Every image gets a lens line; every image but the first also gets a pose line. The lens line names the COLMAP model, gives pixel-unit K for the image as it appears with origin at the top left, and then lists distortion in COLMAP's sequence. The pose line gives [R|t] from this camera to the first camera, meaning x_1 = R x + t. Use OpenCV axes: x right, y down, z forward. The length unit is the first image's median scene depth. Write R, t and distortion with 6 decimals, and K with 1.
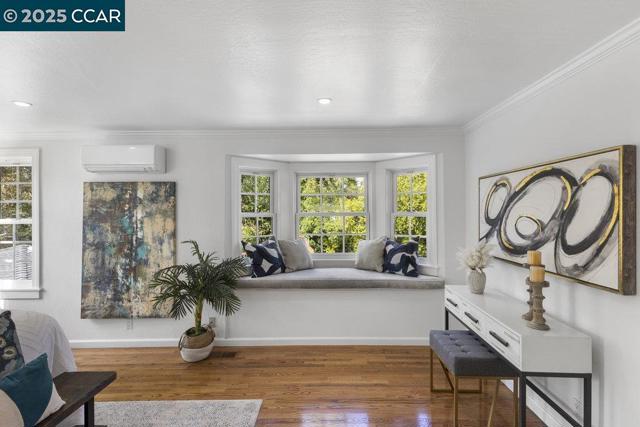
lens RADIAL K [[316.0, 0, 321.6], [0, 316.0, 213.8], [0, 0, 1]] dist [0.029518, 0.000366]
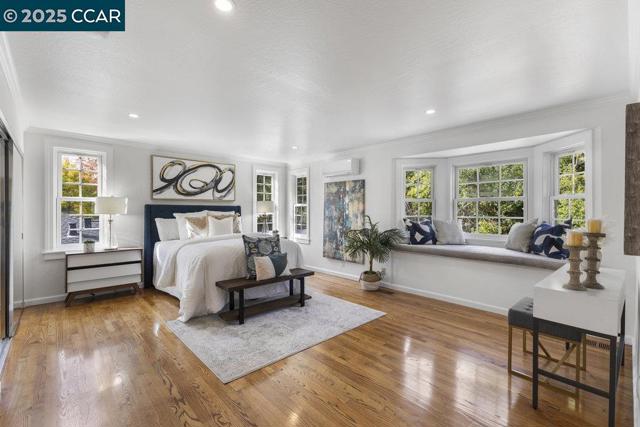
lens RADIAL K [[279.1, 0, 319.4], [0, 279.1, 211.6], [0, 0, 1]] dist [0.017947, -0.004456]
pose [[0.700144, 0.014034, -0.713864, 0.382122], [-0.005987, 0.999887, 0.013784, 0.042453], [0.713977, -0.005377, 0.700149, -0.138870]]
